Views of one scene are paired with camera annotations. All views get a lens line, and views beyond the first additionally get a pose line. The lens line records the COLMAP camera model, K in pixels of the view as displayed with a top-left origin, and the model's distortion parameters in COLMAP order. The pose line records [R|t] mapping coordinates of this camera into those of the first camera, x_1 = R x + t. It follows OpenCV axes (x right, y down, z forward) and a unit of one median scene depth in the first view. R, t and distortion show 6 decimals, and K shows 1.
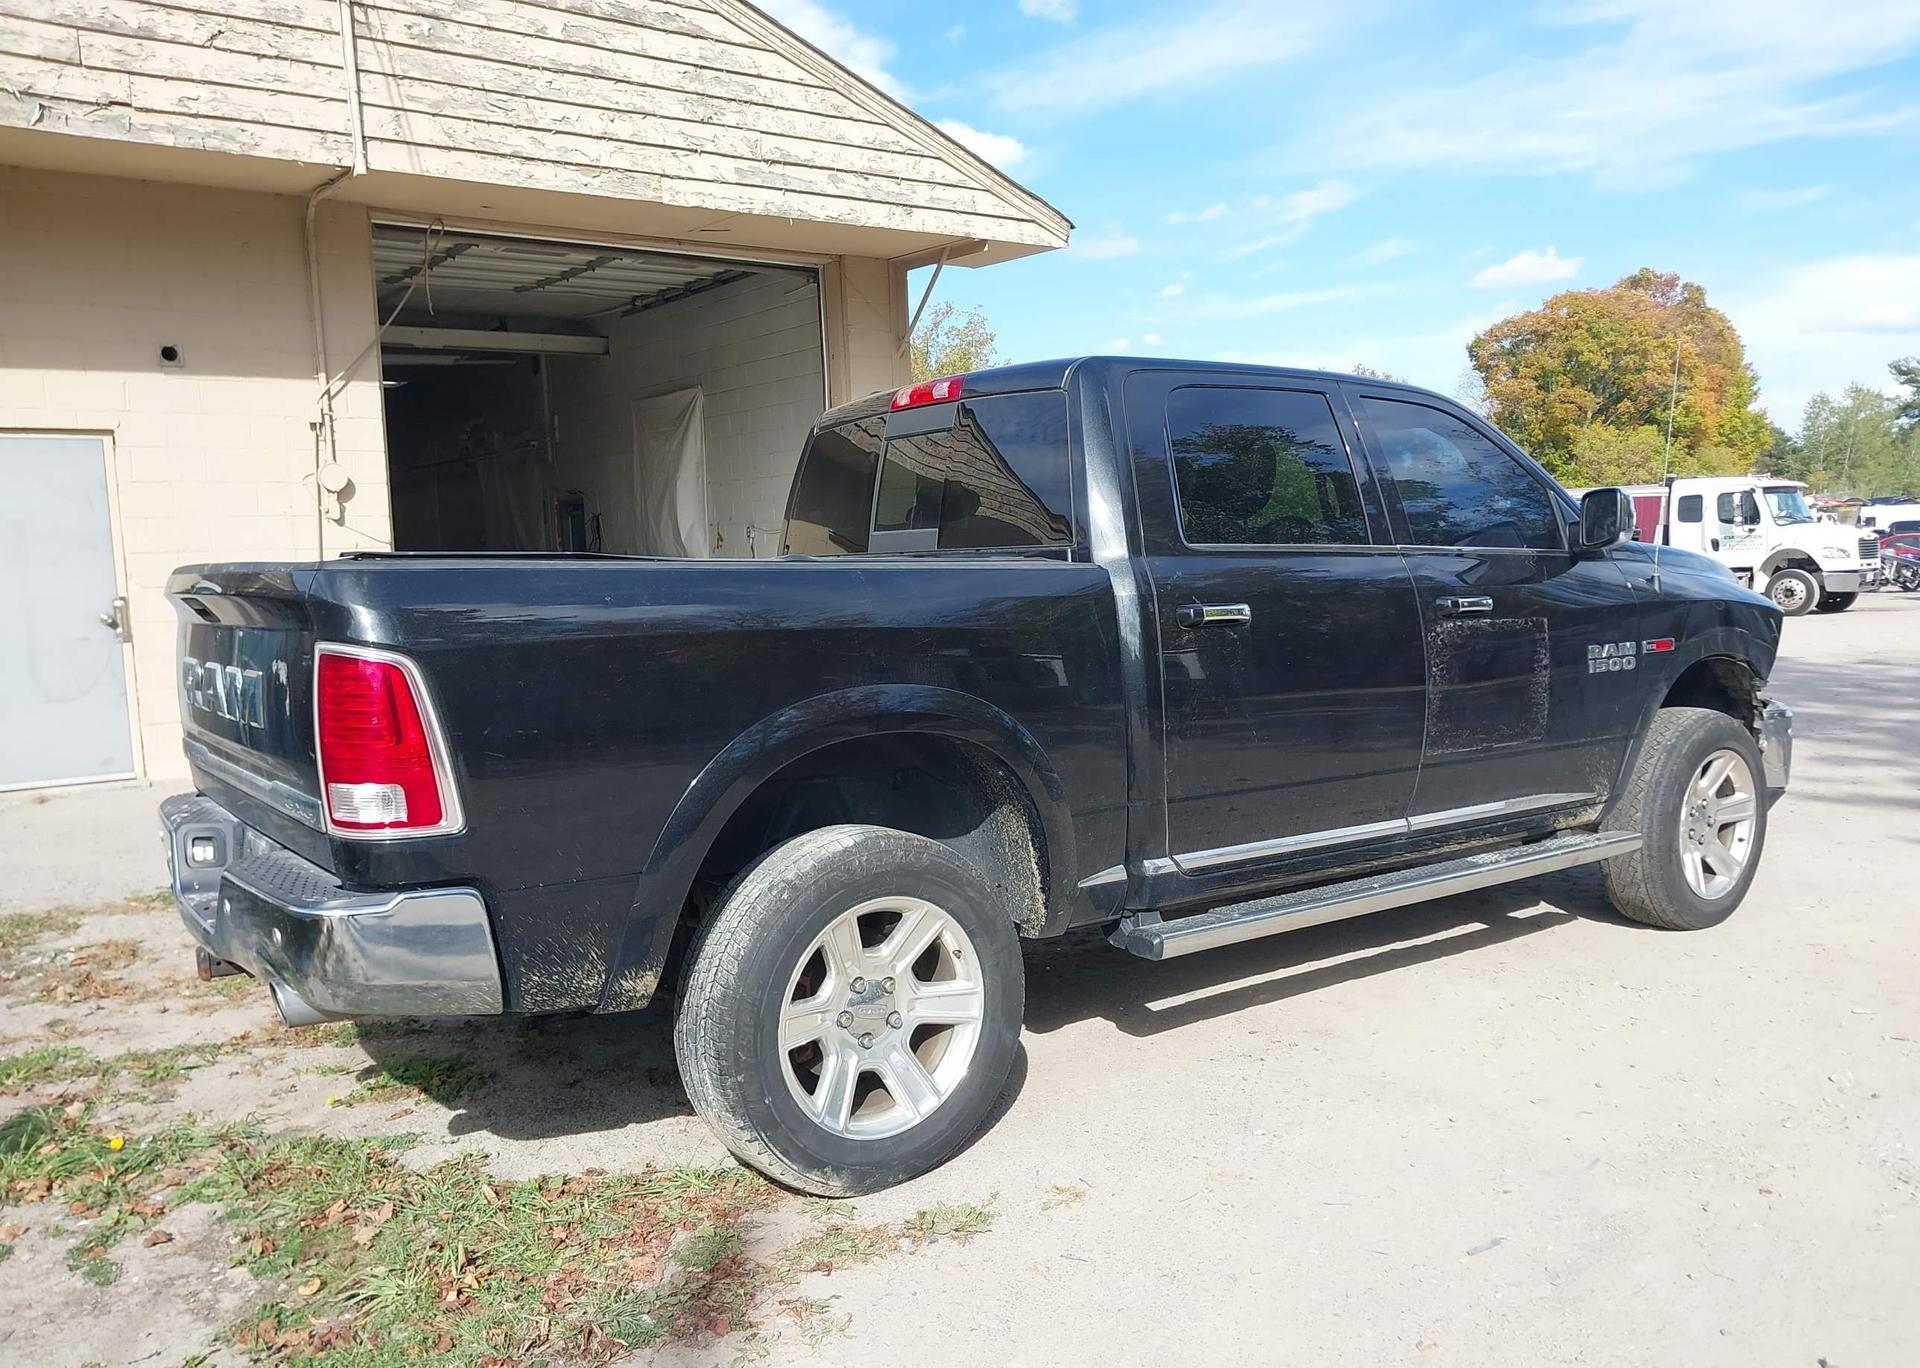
lens RADIAL K [[1513.7, 0, 980.8], [0, 1513.7, 679.9], [0, 0, 1]] dist [0.029365, -0.038121]
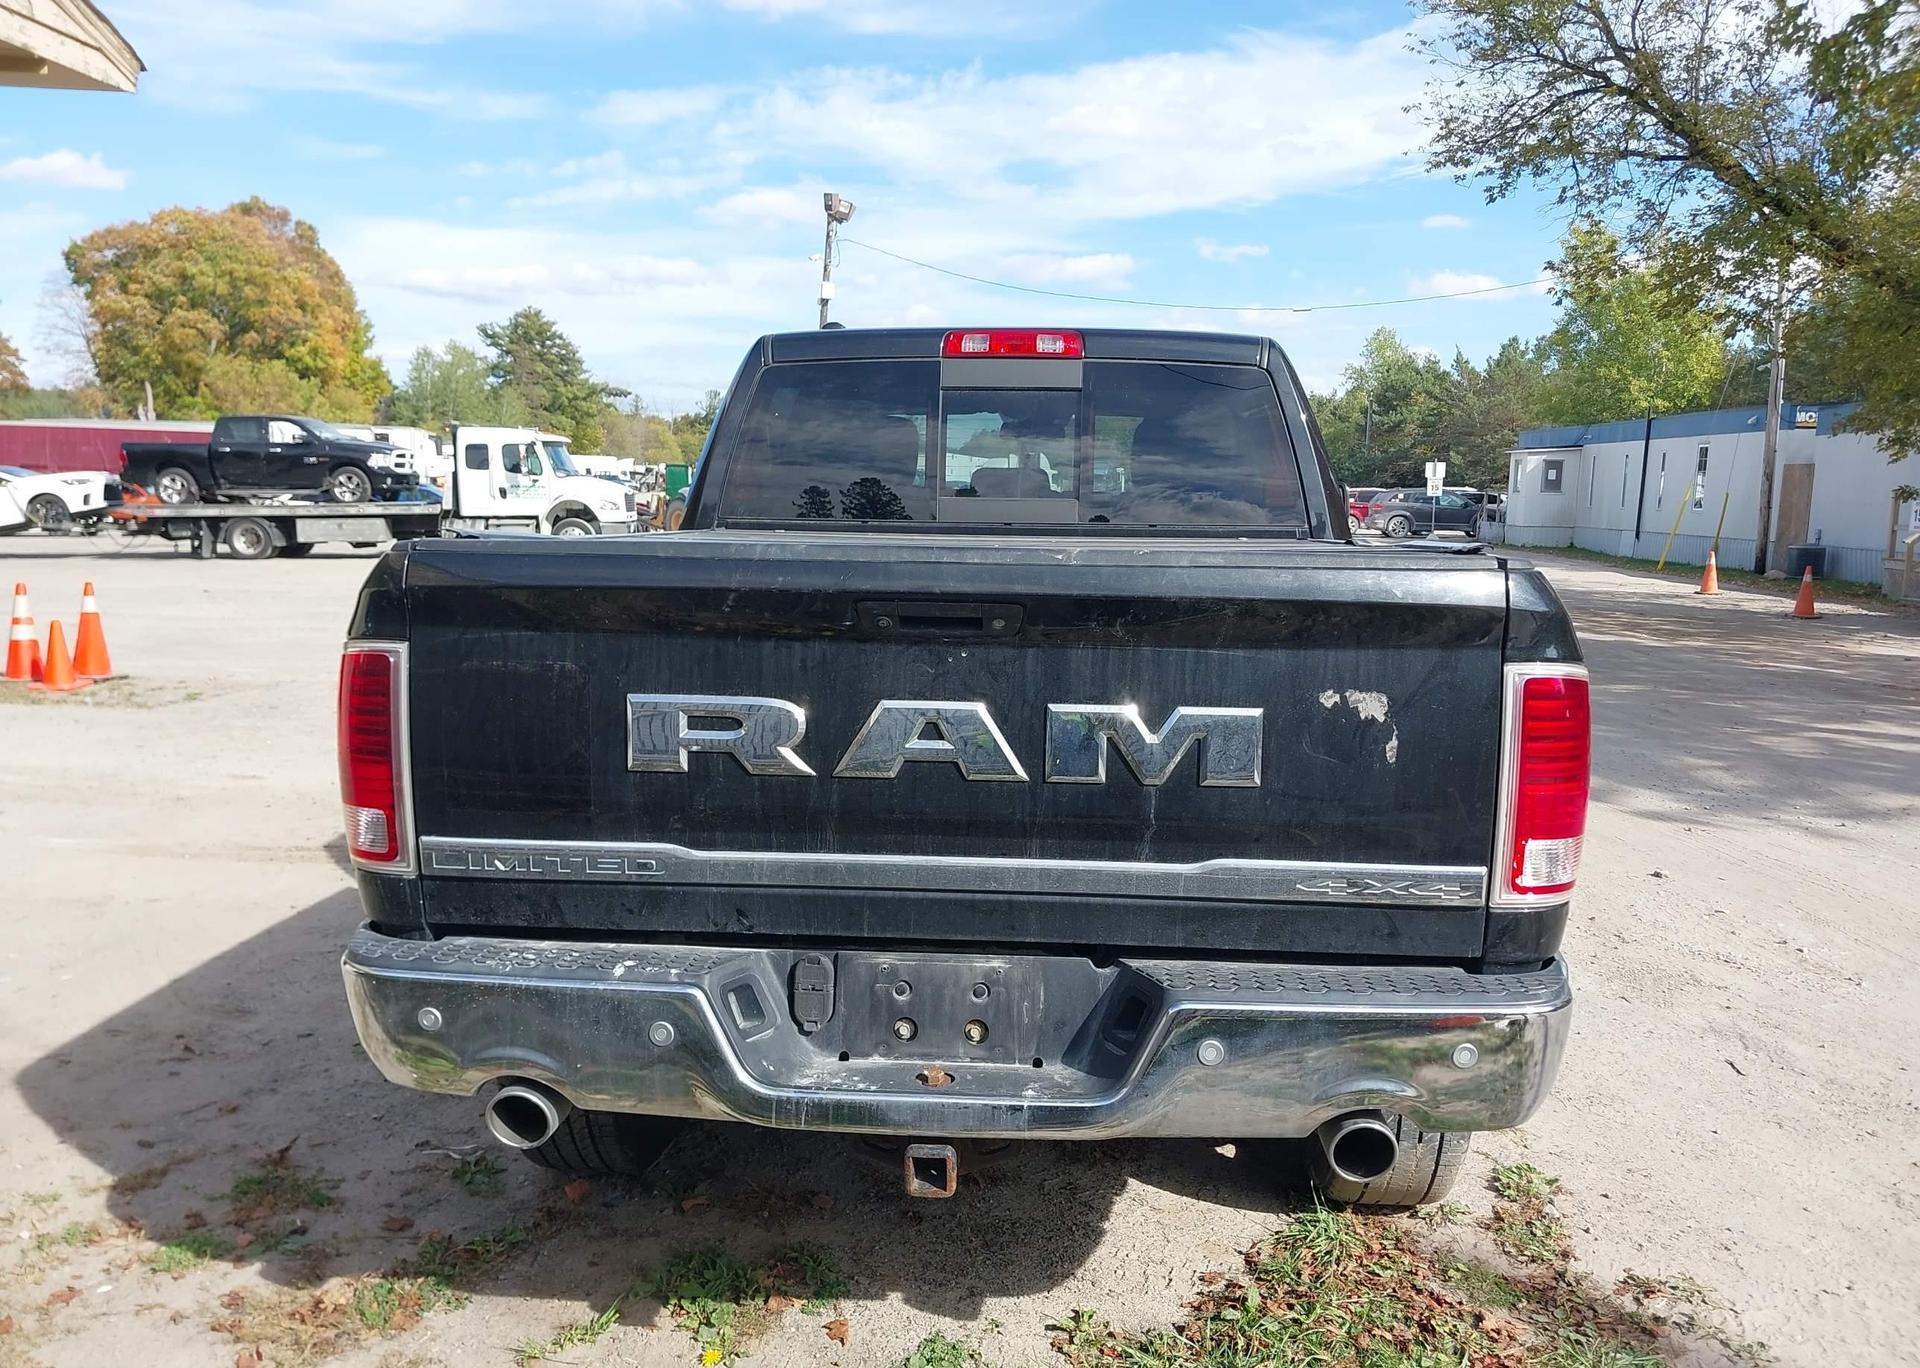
lens RADIAL K [[1513.7, 0, 975.2], [0, 1513.7, 678.0], [0, 0, 1]] dist [0.029365, -0.038121]
pose [[0.639792, -0.059035, 0.766277, -0.339364], [0.028866, 0.998188, 0.052801, -0.018564], [-0.768006, -0.011662, 0.640337, 0.202773]]
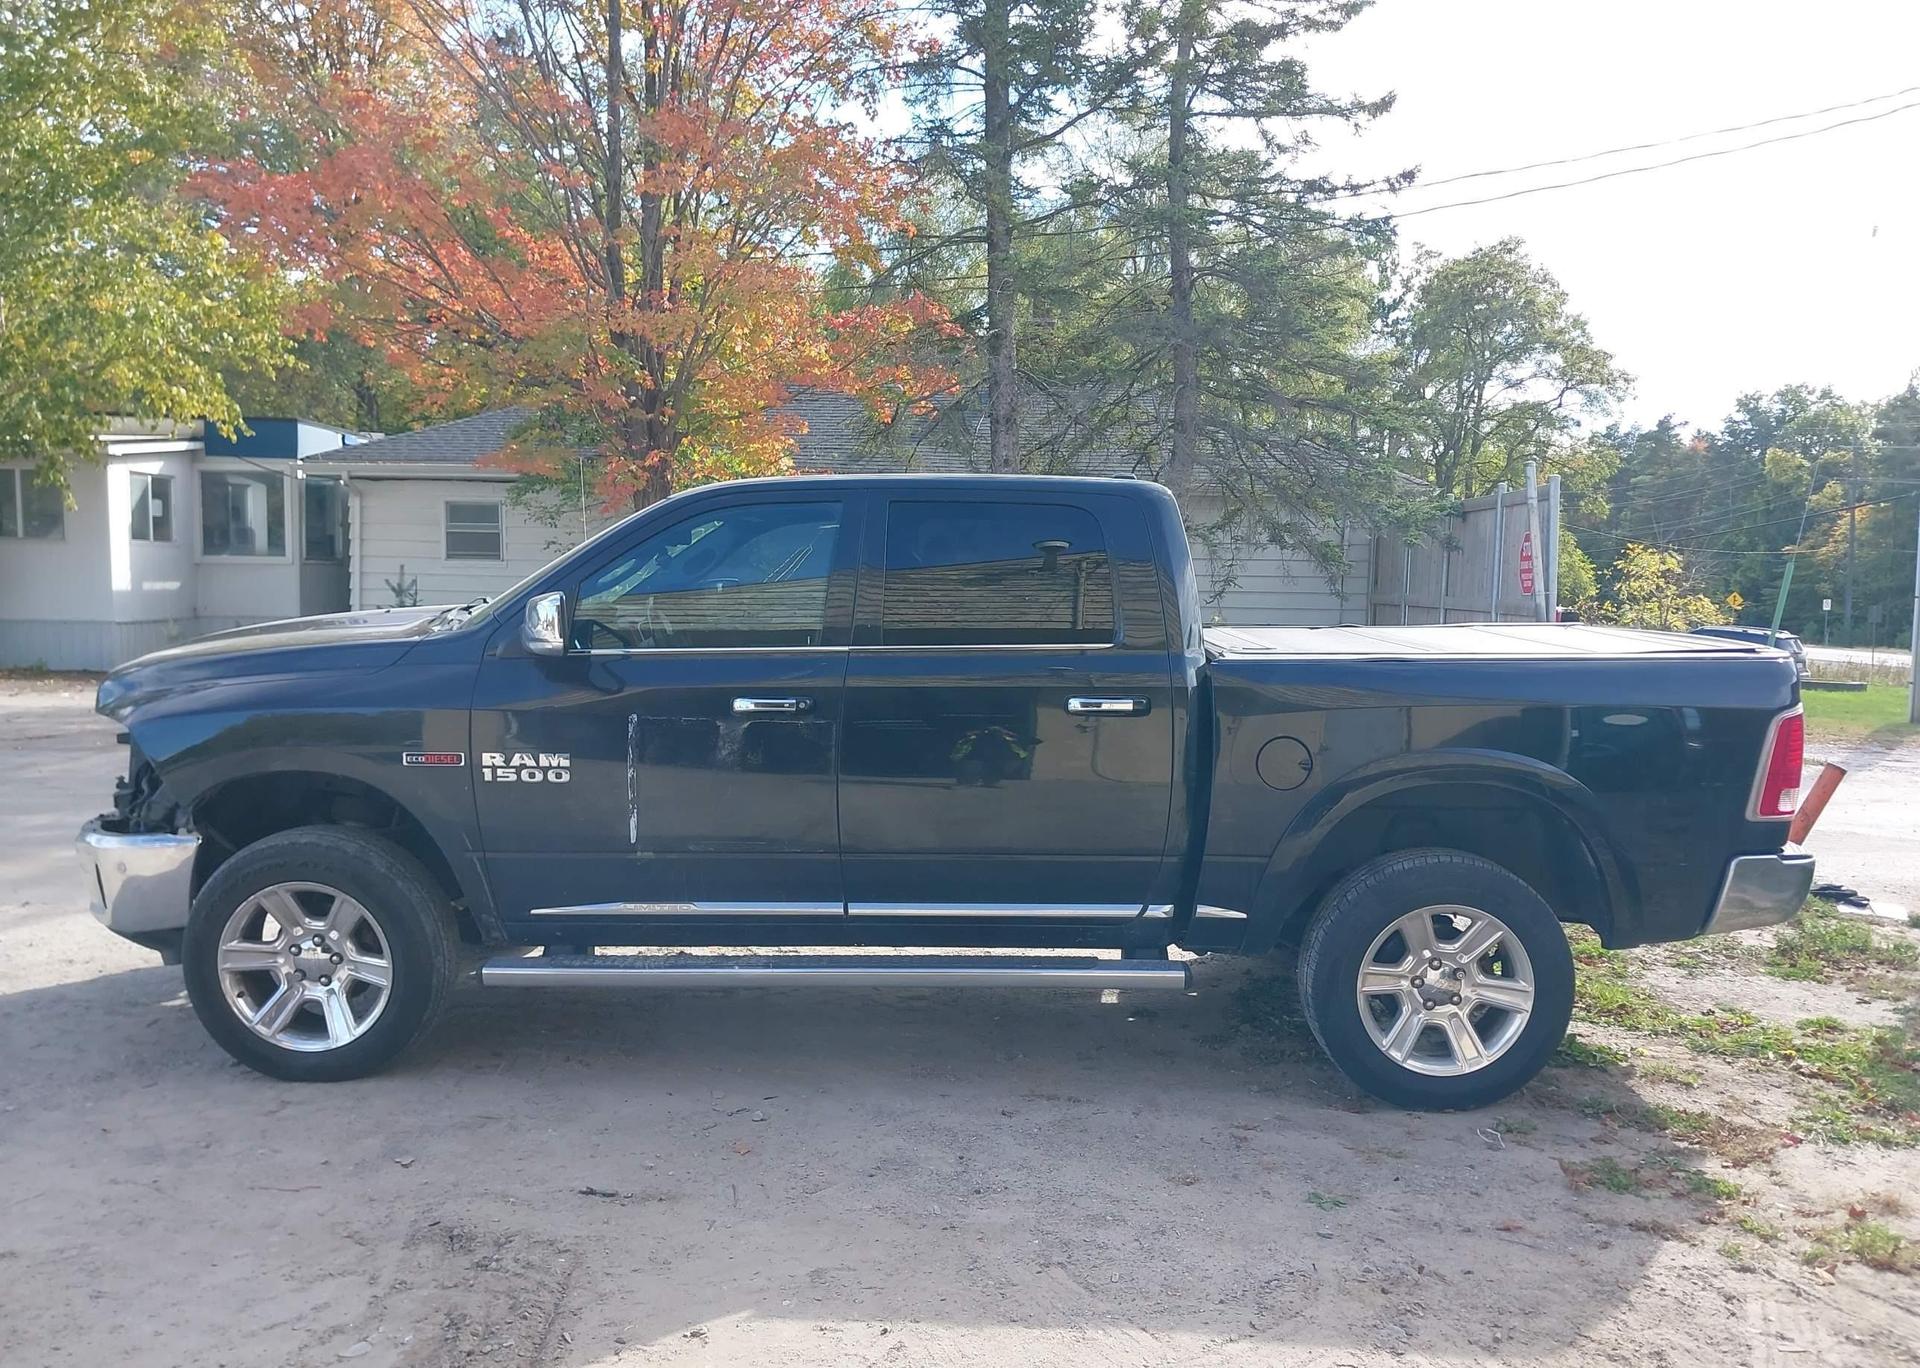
lens RADIAL K [[1513.7, 0, 975.3], [0, 1513.7, 679.4], [0, 0, 1]] dist [0.029365, -0.038121]
pose [[-0.804202, -0.037516, 0.593171, -0.294664], [0.051674, 0.989814, 0.132659, -0.097693], [-0.592106, 0.137337, -0.794071, 0.943662]]
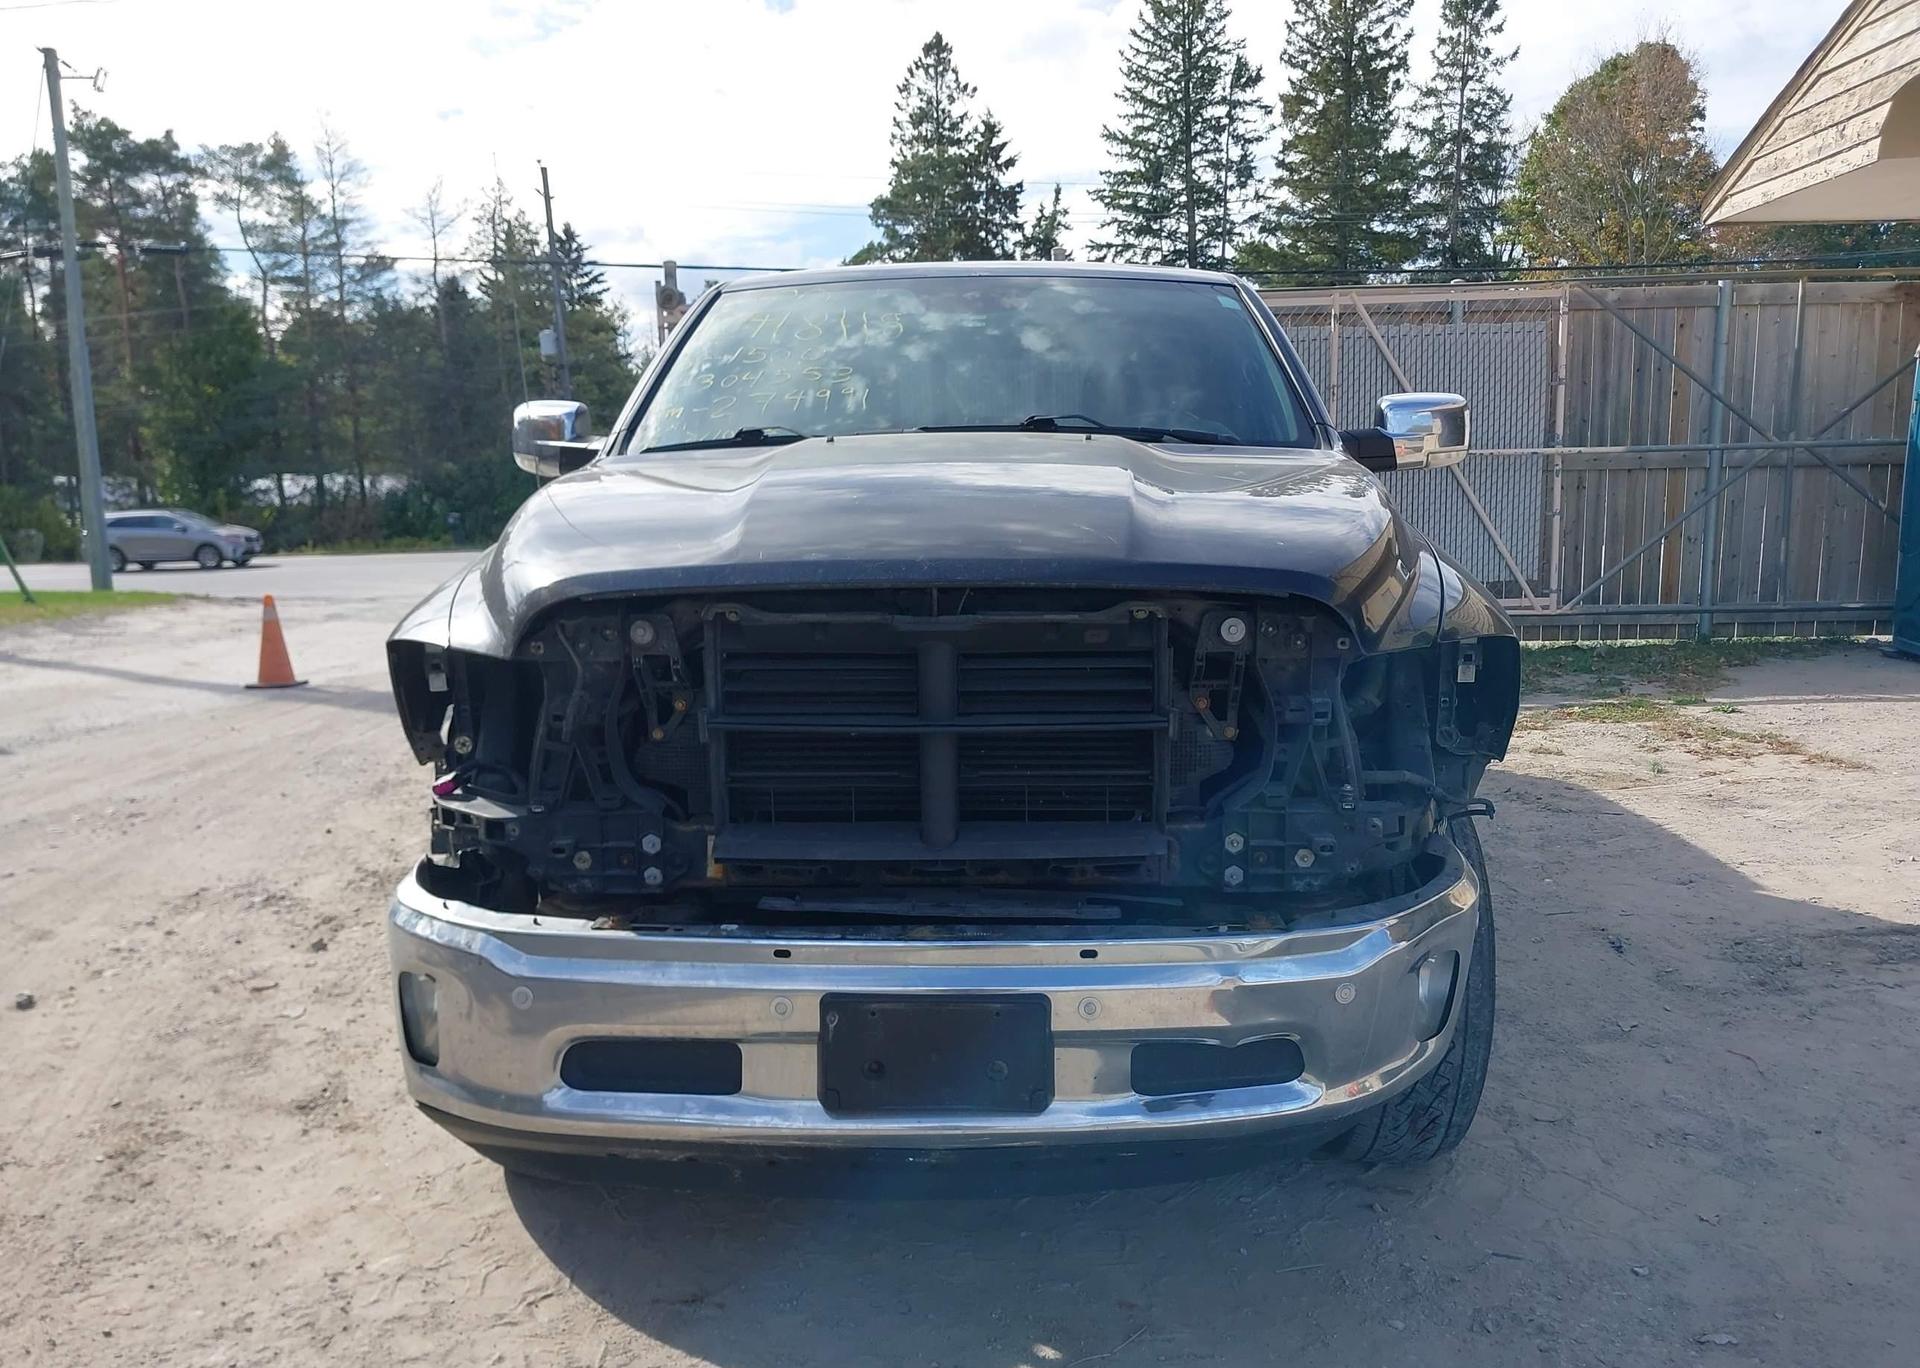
lens RADIAL K [[1513.7, 0, 984.3], [0, 1513.7, 701.9], [0, 0, 1]] dist [0.029365, -0.038121]
pose [[-0.603593, 0.159567, -0.781162, 0.446471], [-0.036628, 0.973184, 0.227093, -0.077225], [0.796451, 0.165684, -0.581563, 0.803101]]
